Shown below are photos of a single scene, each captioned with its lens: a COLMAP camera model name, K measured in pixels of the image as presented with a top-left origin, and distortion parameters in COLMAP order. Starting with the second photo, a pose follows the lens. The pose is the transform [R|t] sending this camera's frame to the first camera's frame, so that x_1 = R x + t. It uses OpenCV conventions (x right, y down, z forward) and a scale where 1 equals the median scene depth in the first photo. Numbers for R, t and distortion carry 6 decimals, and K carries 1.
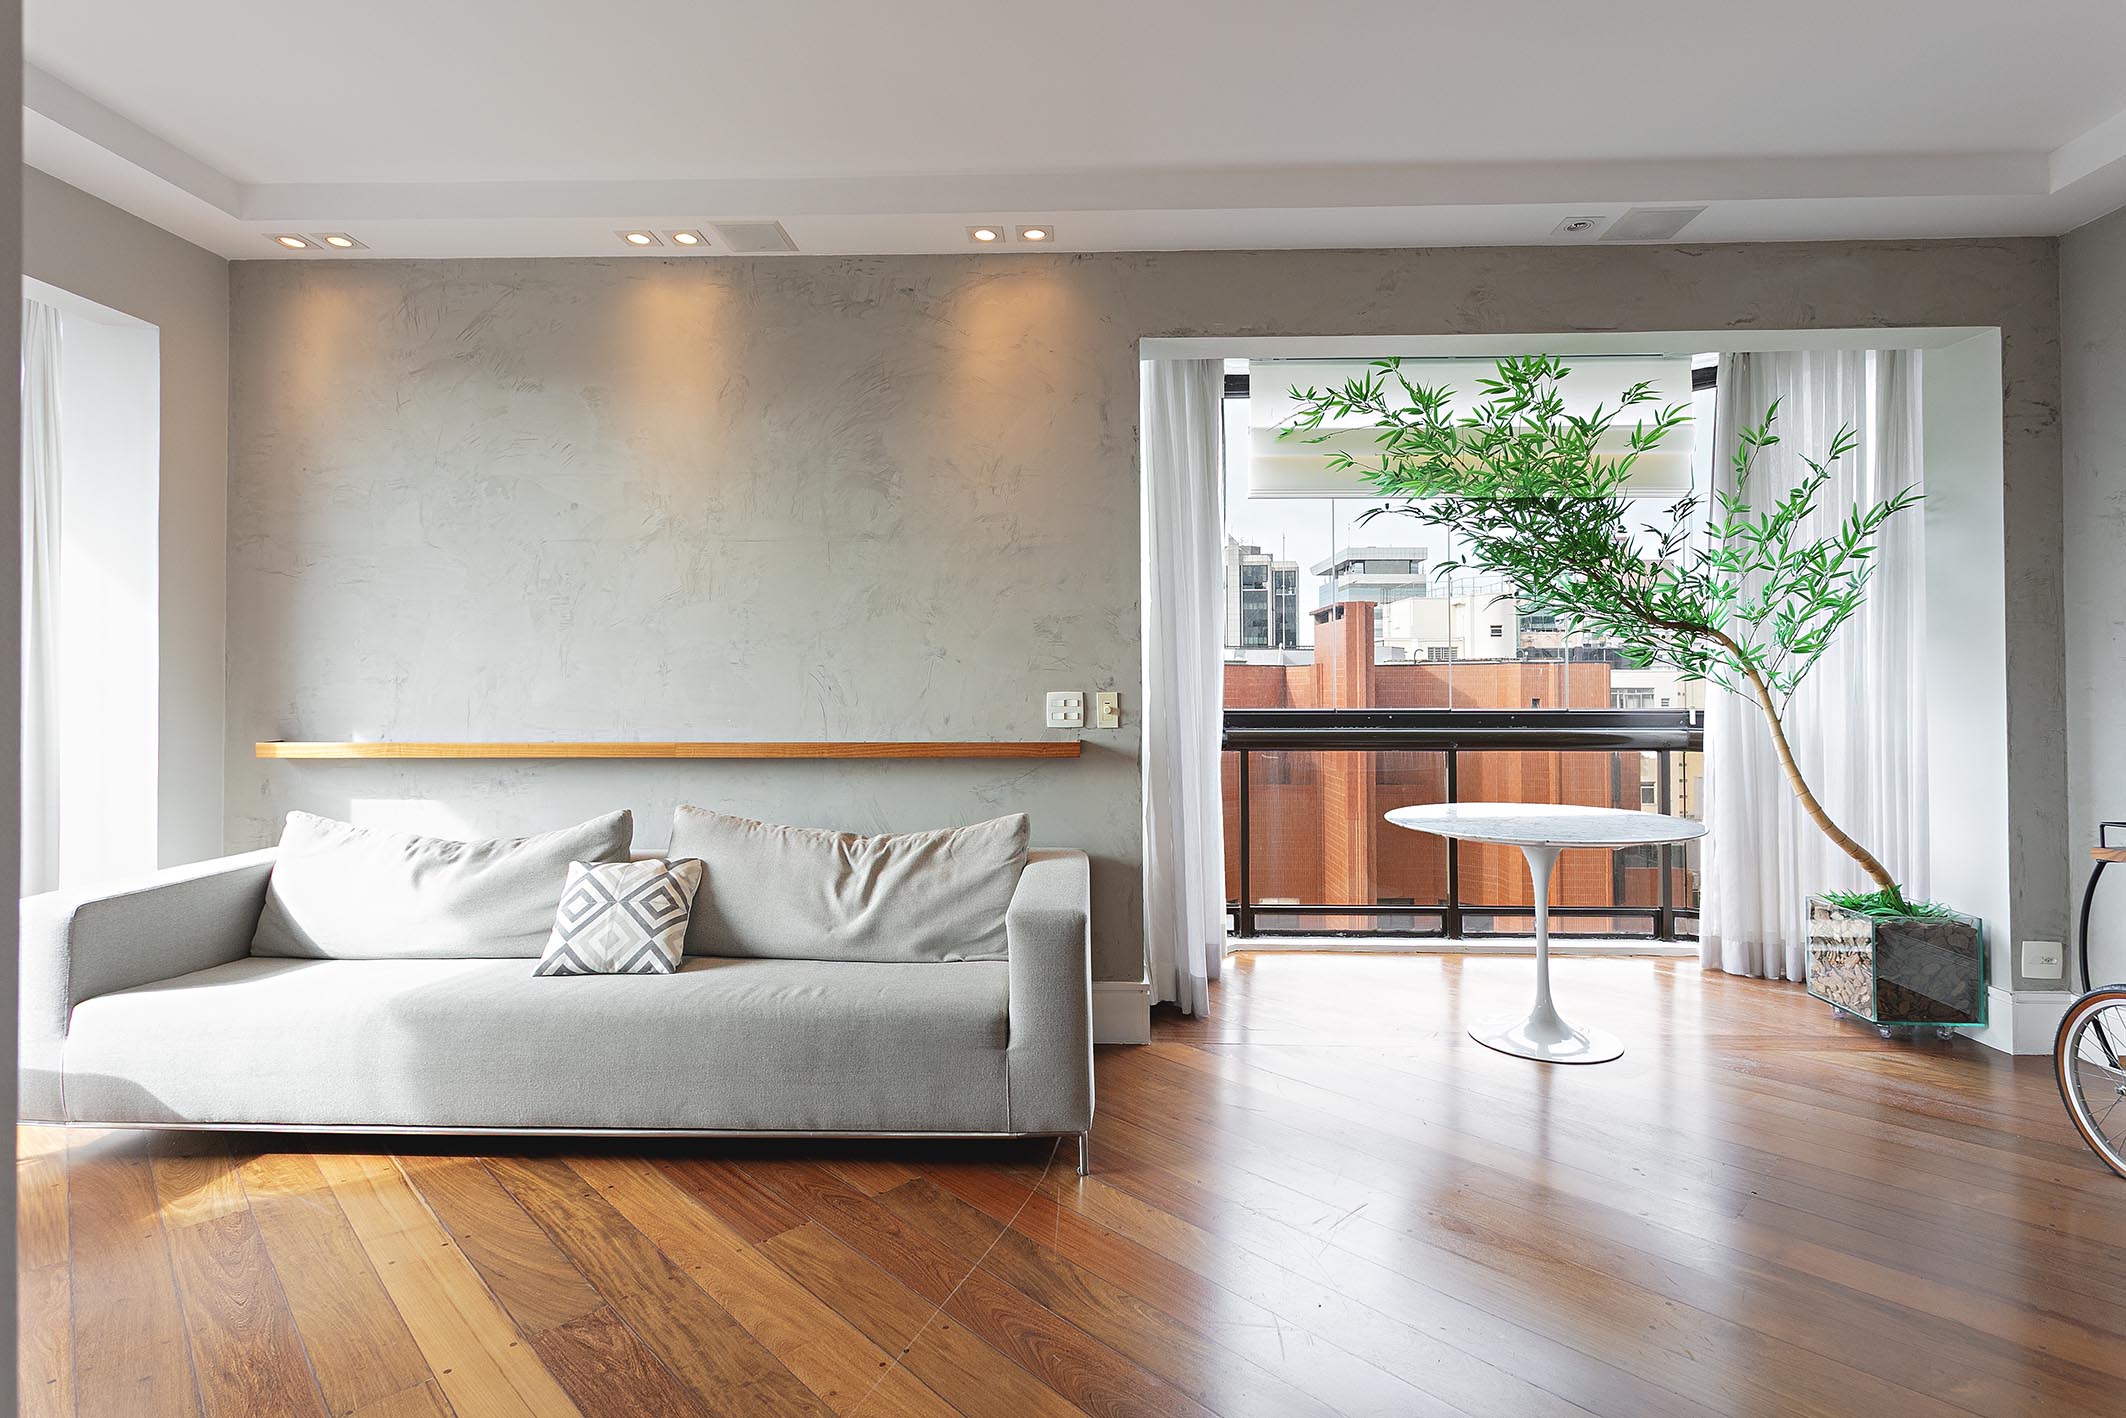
lens RADIAL K [[1028.7, 0, 1053.4], [0, 1028.7, 659.8], [0, 0, 1]] dist [-0.001113, 0.000859]
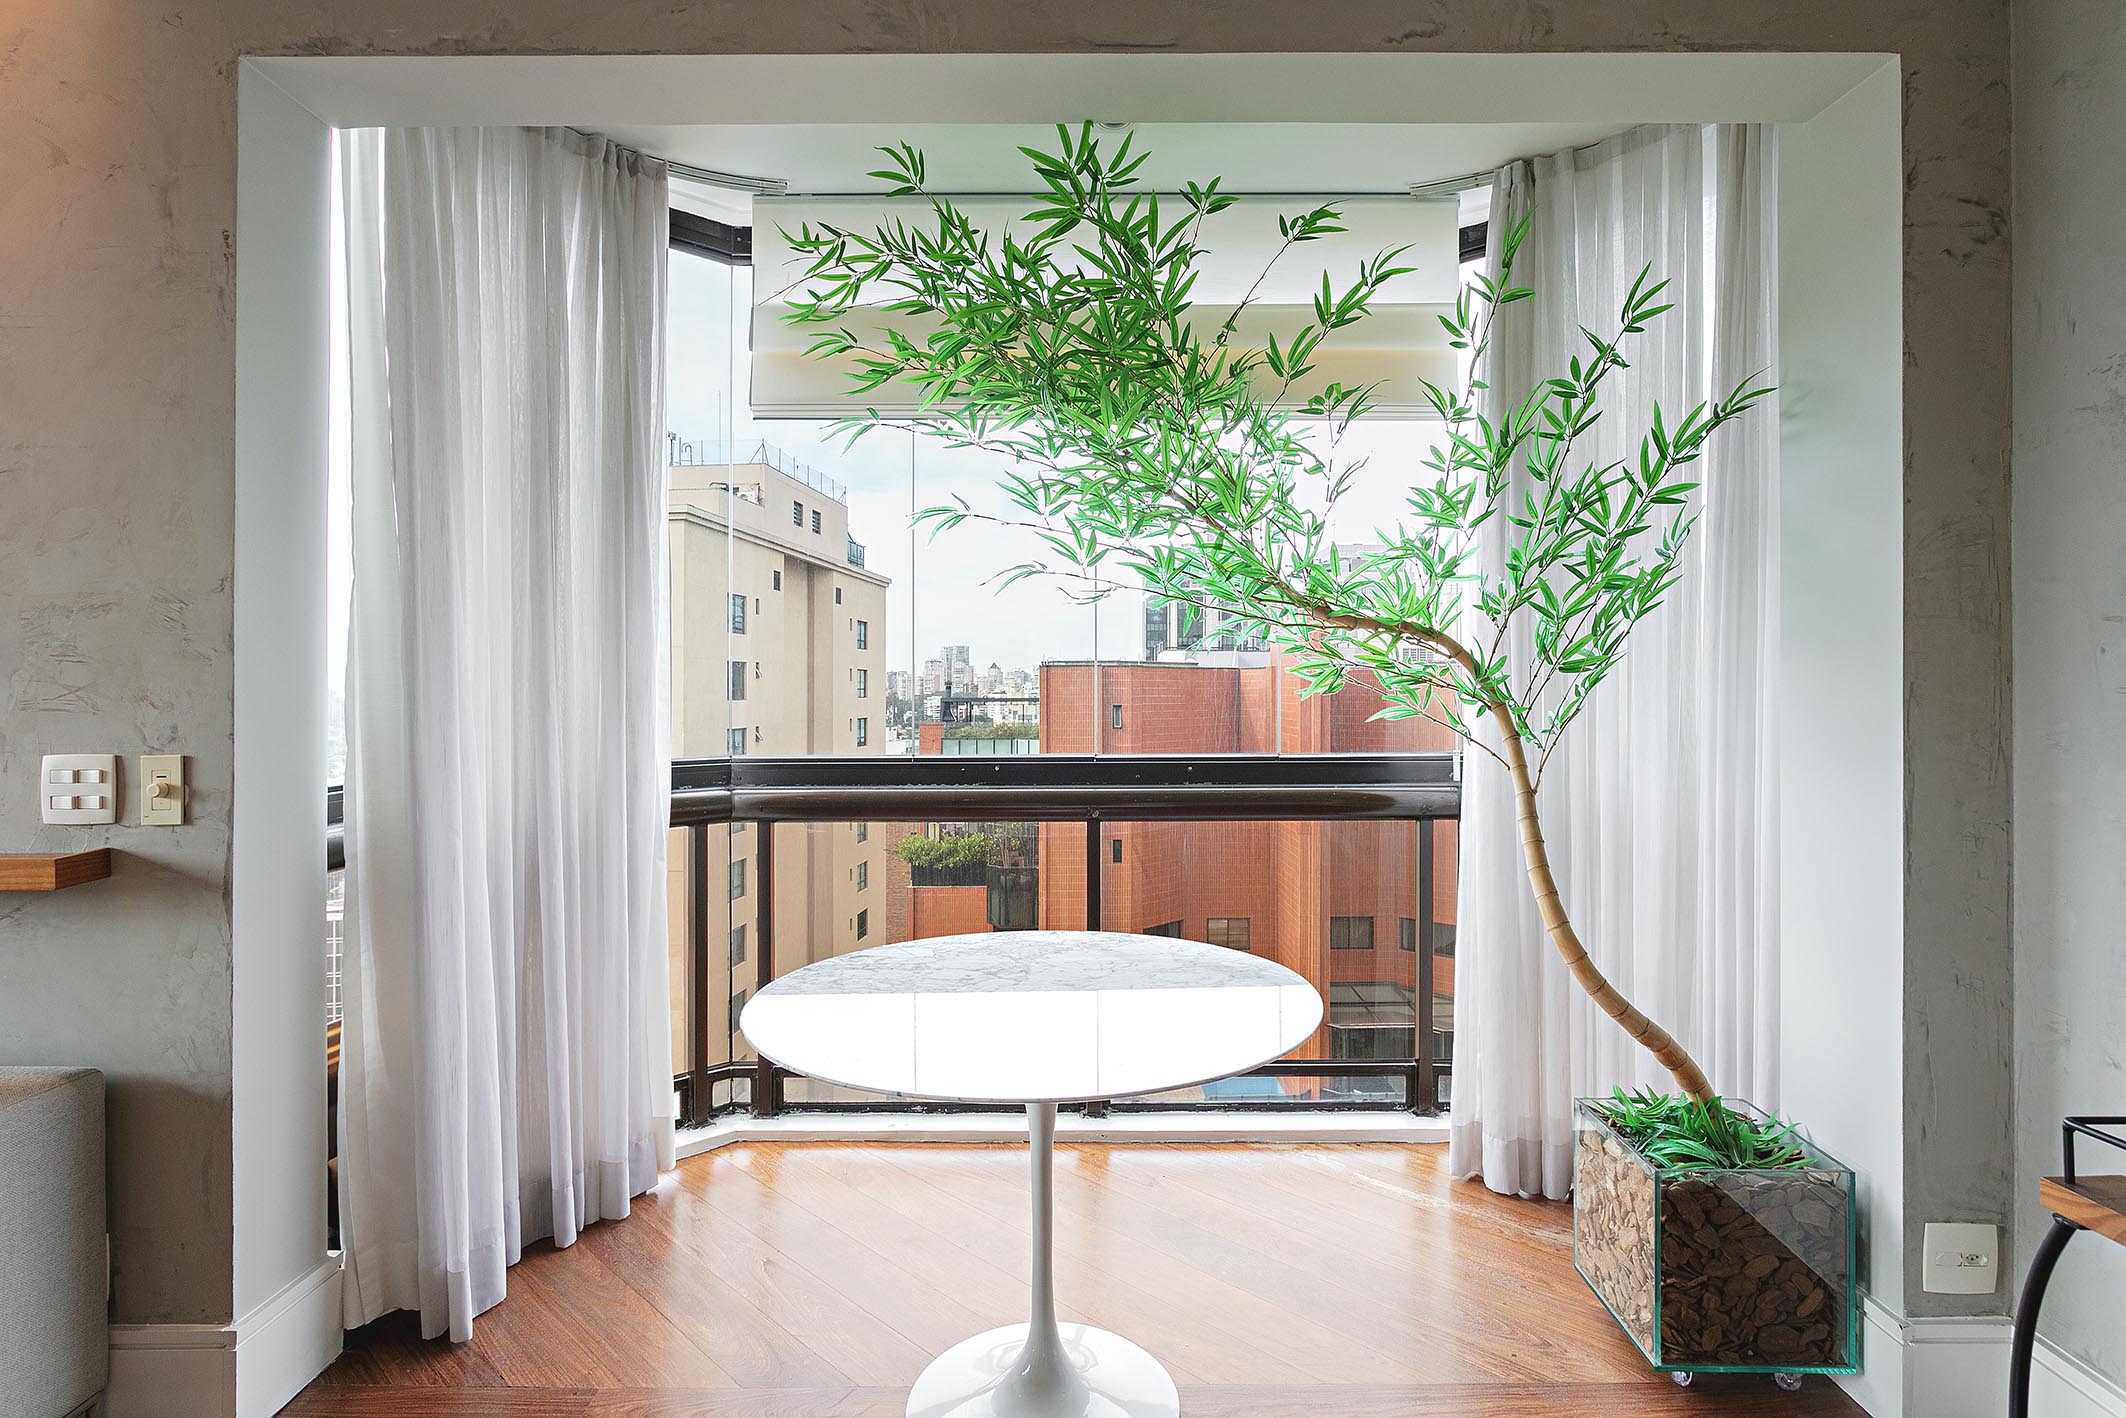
lens RADIAL K [[1070.9, 0, 1057.7], [0, 1070.9, 676.4], [0, 0, 1]] dist [-0.018731, 0.006963]
pose [[0.999723, -0.000818, 0.023535, 0.470971], [0.000466, 0.999888, 0.014971, -0.014313], [-0.023544, -0.014956, 0.999611, 0.458309]]
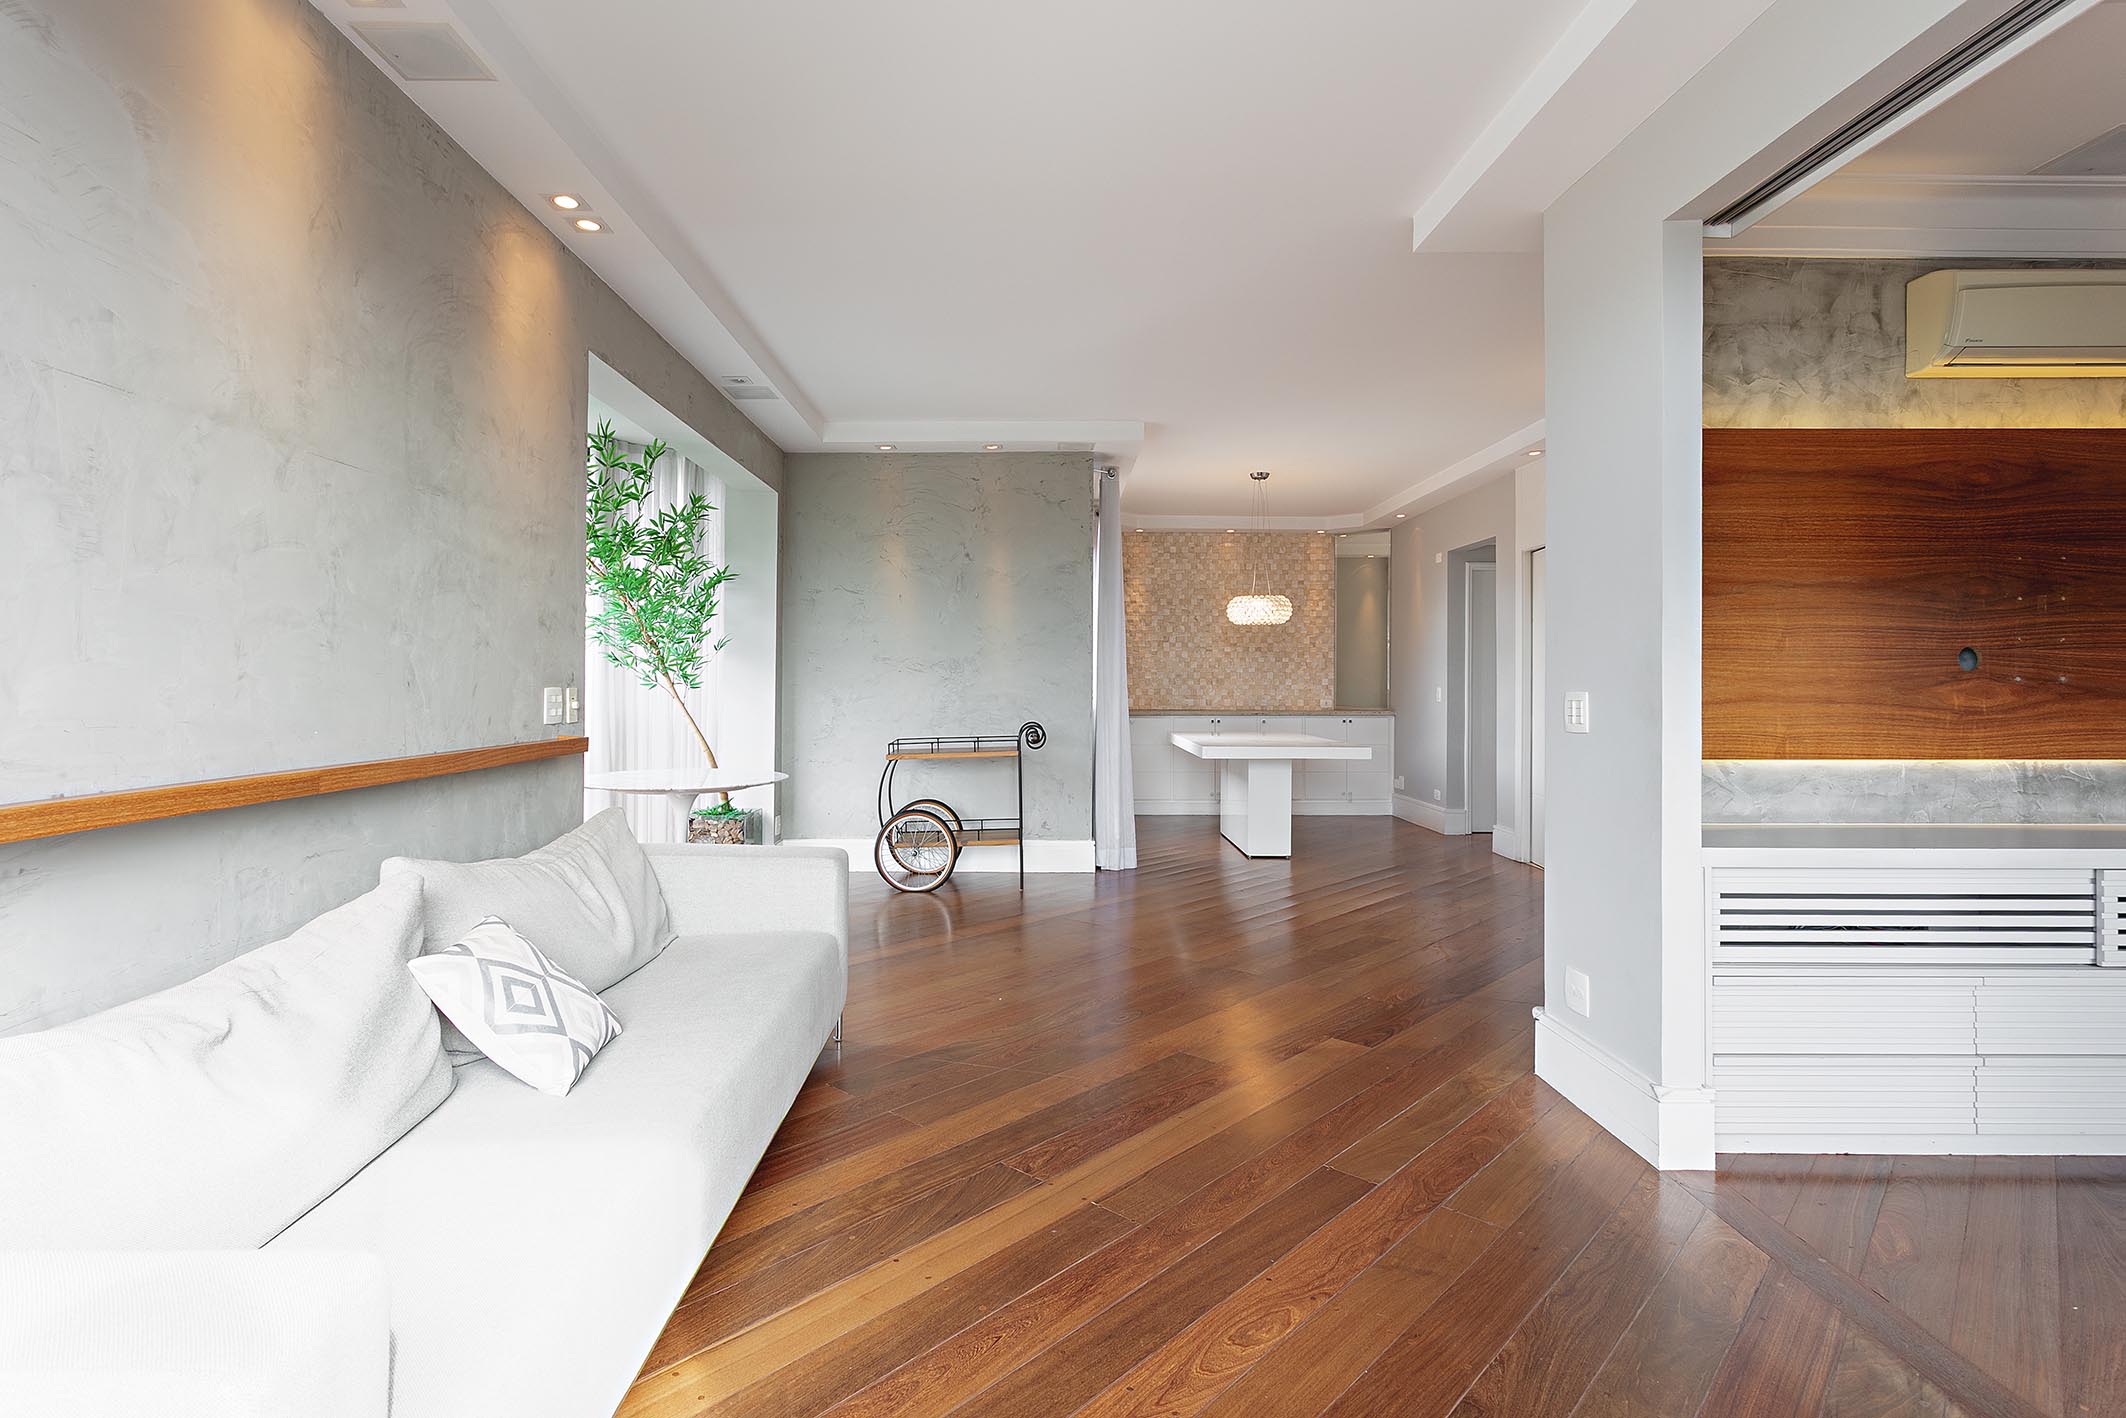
lens RADIAL K [[1028.7, 0, 1053.4], [0, 1028.7, 659.8], [0, 0, 1]] dist [-0.001113, 0.000859]
pose [[-0.043249, 0.024915, 0.998754, -0.956347], [-0.017316, 0.999520, -0.025684, 0.020423], [-0.998914, -0.018405, -0.042797, 0.555030]]
